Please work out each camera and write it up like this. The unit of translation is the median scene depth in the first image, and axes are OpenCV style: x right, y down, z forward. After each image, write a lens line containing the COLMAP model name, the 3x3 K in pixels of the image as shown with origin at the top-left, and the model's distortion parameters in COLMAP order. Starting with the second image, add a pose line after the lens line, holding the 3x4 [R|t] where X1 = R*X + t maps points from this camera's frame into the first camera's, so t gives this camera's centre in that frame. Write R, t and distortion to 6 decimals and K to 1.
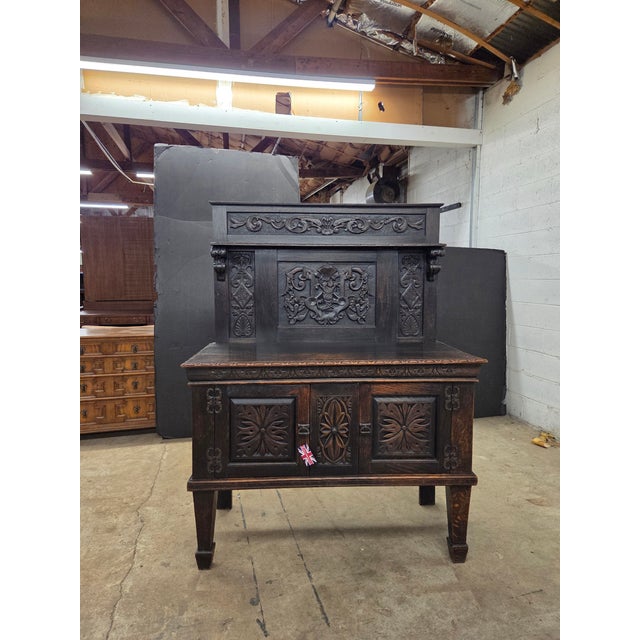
lens RADIAL K [[430.5, 0, 315.2], [0, 430.5, 315.8], [0, 0, 1]] dist [0.075915, -0.061072]
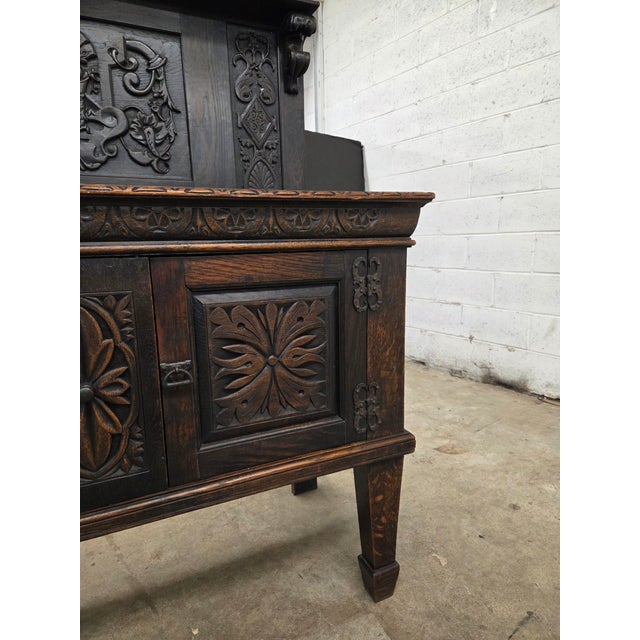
lens RADIAL K [[430.5, 0, 319.9], [0, 430.5, 323.9], [0, 0, 1]] dist [0.075915, -0.061072]
pose [[0.923072, -0.091564, 0.373569, 0.074753], [0.055247, 0.992743, 0.106813, 0.146073], [-0.380639, -0.077958, 0.921432, 0.480089]]
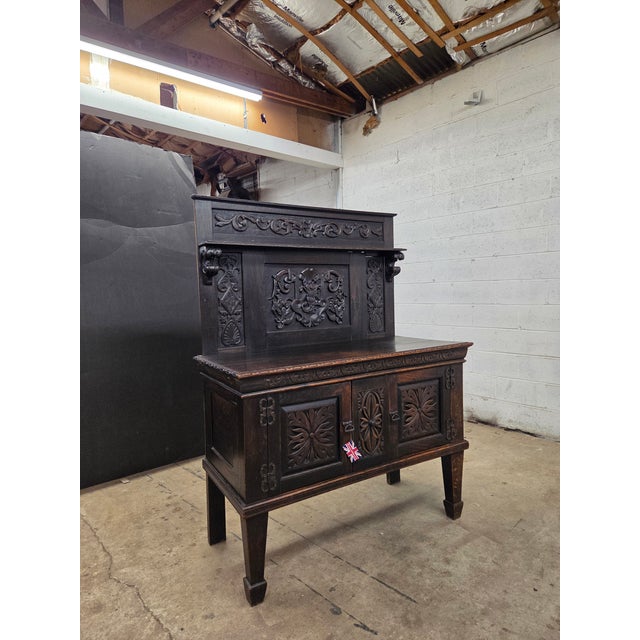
lens RADIAL K [[430.5, 0, 315.9], [0, 430.5, 320.4], [0, 0, 1]] dist [0.075915, -0.061072]
pose [[0.874985, -0.056943, 0.480790, -0.452579], [0.068648, 0.997618, -0.006778, 0.013484], [-0.479258, 0.038936, 0.876810, 0.113908]]
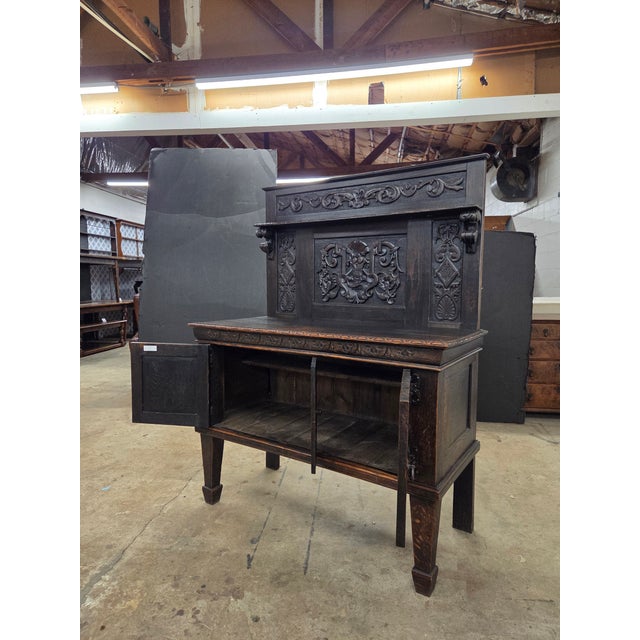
lens RADIAL K [[430.5, 0, 319.0], [0, 430.5, 315.4], [0, 0, 1]] dist [0.075915, -0.061072]
pose [[0.809782, 0.049965, -0.584599, 0.525382], [-0.056368, 0.998384, 0.007249, 0.045895], [0.584017, 0.027083, 0.811290, 0.184601]]
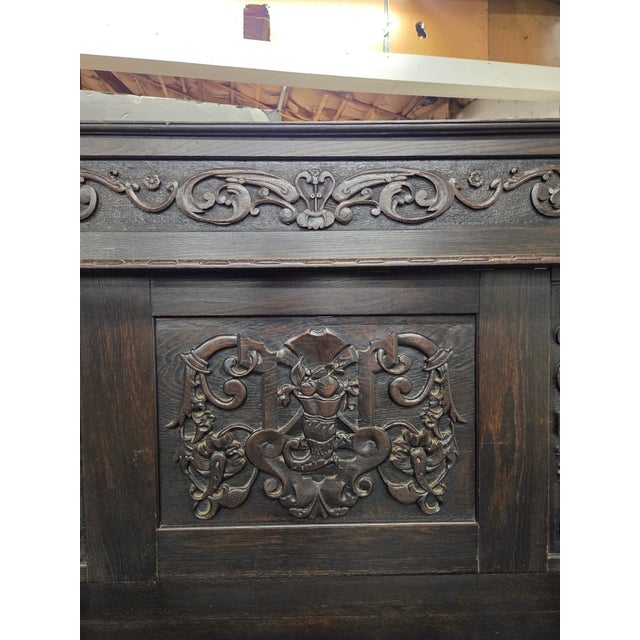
lens RADIAL K [[430.5, 0, 315.2], [0, 430.5, 317.6], [0, 0, 1]] dist [0.075915, -0.061072]
pose [[0.999424, -0.009738, -0.032506, 0.037189], [0.008931, 0.999651, -0.024860, -0.116672], [0.032737, 0.024555, 0.999162, 0.693438]]
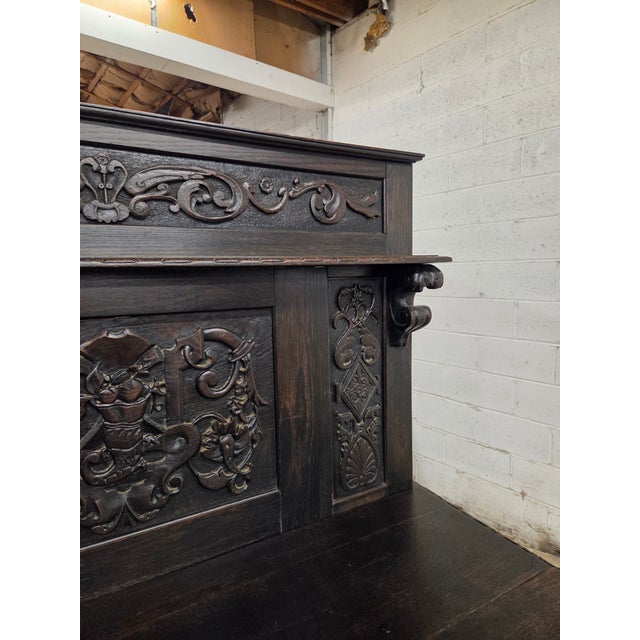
lens RADIAL K [[430.5, 0, 314.9], [0, 430.5, 315.9], [0, 0, 1]] dist [0.075915, -0.061072]
pose [[0.893096, -0.063299, 0.445390, 0.018139], [0.058578, 0.997985, 0.024374, -0.125335], [-0.446036, 0.004322, 0.895005, 0.682955]]
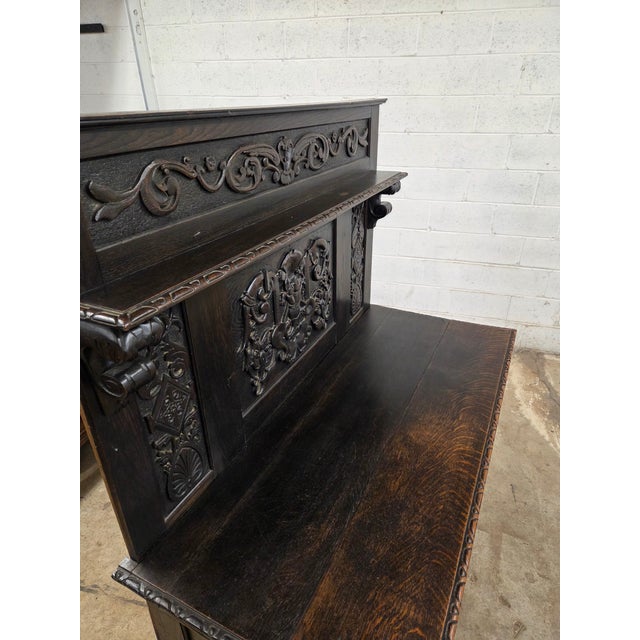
lens RADIAL K [[430.5, 0, 325.7], [0, 430.5, 326.9], [0, 0, 1]] dist [0.075915, -0.061072]
pose [[0.479013, -0.420976, 0.770276, -0.354155], [0.081777, 0.895085, 0.438332, -0.247136], [-0.873990, -0.146976, 0.463184, 0.738817]]
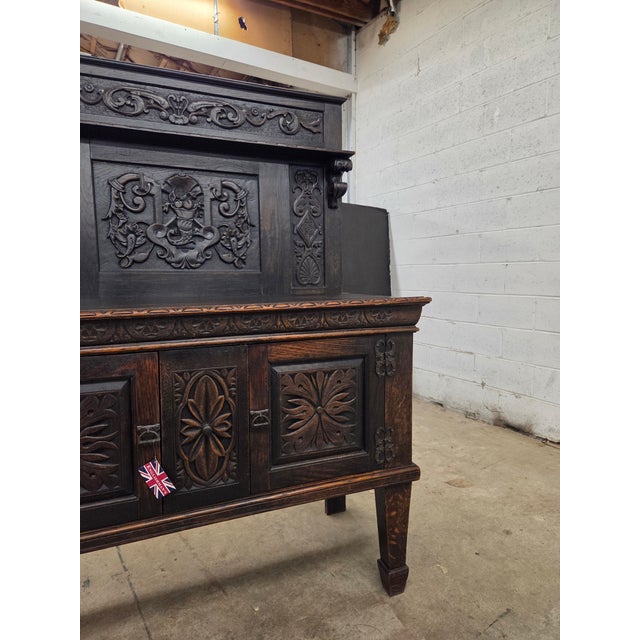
lens RADIAL K [[430.5, 0, 323.3], [0, 430.5, 317.6], [0, 0, 1]] dist [0.075915, -0.061072]
pose [[0.943113, -0.040961, 0.329941, 0.004334], [0.036814, 0.999145, 0.018808, 0.090241], [-0.330429, -0.005592, 0.943814, 0.324278]]
